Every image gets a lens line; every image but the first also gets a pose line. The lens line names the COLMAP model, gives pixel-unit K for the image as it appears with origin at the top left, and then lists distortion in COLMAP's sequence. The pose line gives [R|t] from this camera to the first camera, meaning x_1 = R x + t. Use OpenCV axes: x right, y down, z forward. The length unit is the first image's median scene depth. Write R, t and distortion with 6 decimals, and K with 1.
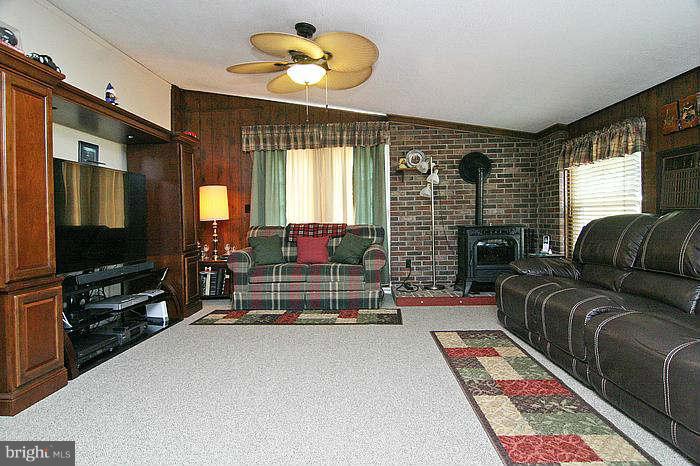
lens RADIAL K [[409.5, 0, 351.7], [0, 409.5, 220.3], [0, 0, 1]] dist [0.000743, -0.001798]
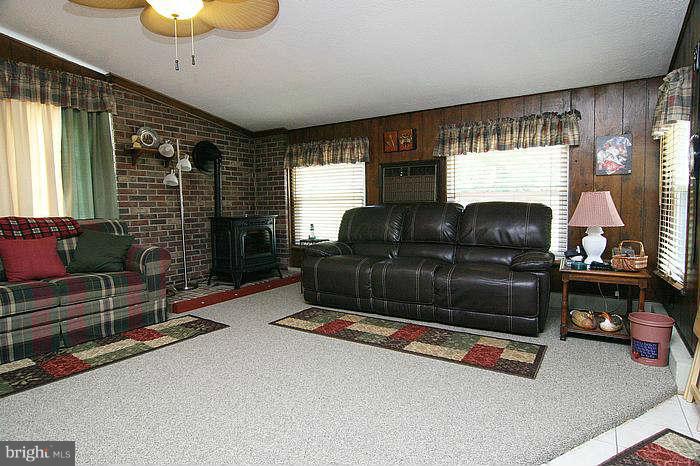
lens RADIAL K [[409.5, 0, 350.3], [0, 409.5, 233.5], [0, 0, 1]] dist [0.000743, -0.001798]
pose [[0.496796, -0.047959, 0.866541, -0.428478], [0.012120, 0.998758, 0.048328, 0.008252], [-0.867783, -0.013506, 0.496760, 0.267897]]
